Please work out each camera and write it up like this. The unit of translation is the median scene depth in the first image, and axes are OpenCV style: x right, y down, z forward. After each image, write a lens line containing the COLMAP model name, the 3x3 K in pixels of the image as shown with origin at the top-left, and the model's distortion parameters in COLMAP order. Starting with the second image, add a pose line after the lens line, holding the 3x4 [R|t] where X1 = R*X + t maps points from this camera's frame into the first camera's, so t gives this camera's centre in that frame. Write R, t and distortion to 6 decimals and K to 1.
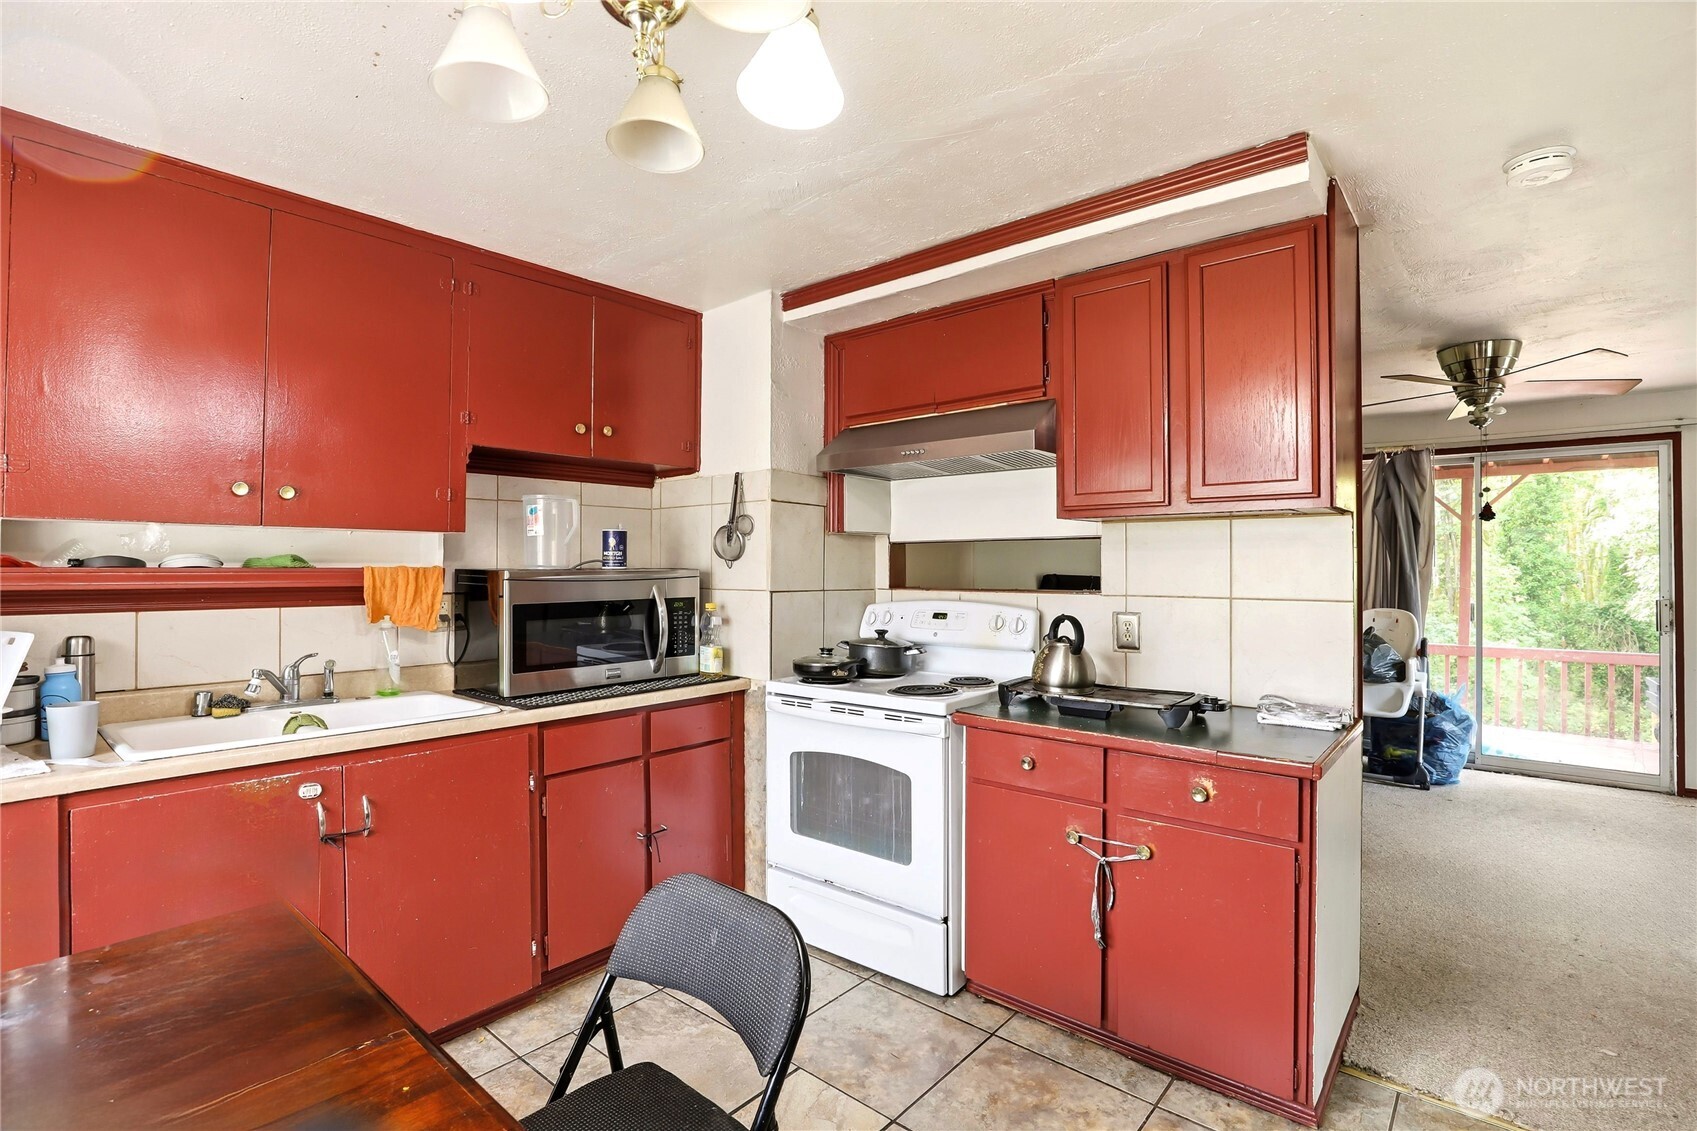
lens RADIAL K [[799.5, 0, 850.6], [0, 799.5, 566.0], [0, 0, 1]] dist [-0.004552, -0.000207]
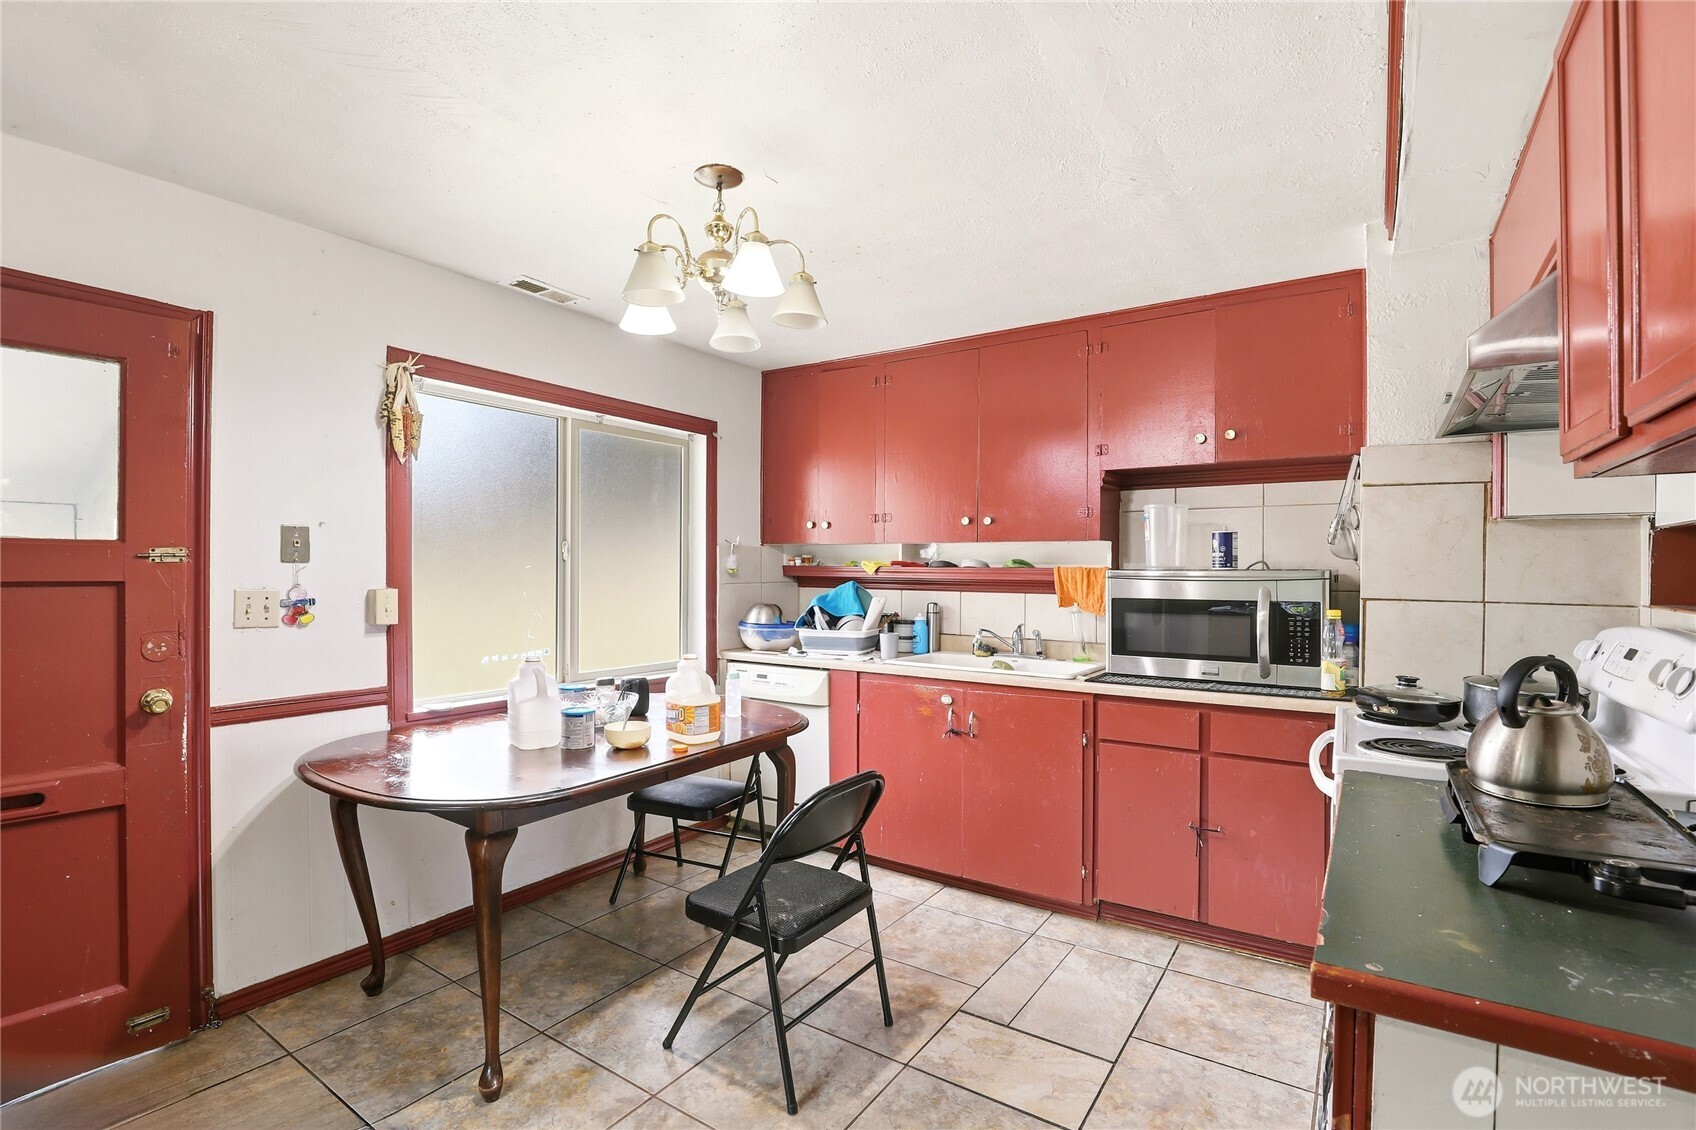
lens RADIAL K [[799.0, 0, 849.5], [0, 799.0, 568.3], [0, 0, 1]] dist [-0.004552, -0.000207]
pose [[0.124166, 0.003689, -0.992255, 0.771102], [-0.001985, 0.999992, 0.003470, -0.001057], [0.992260, 0.001538, 0.124172, 0.466090]]
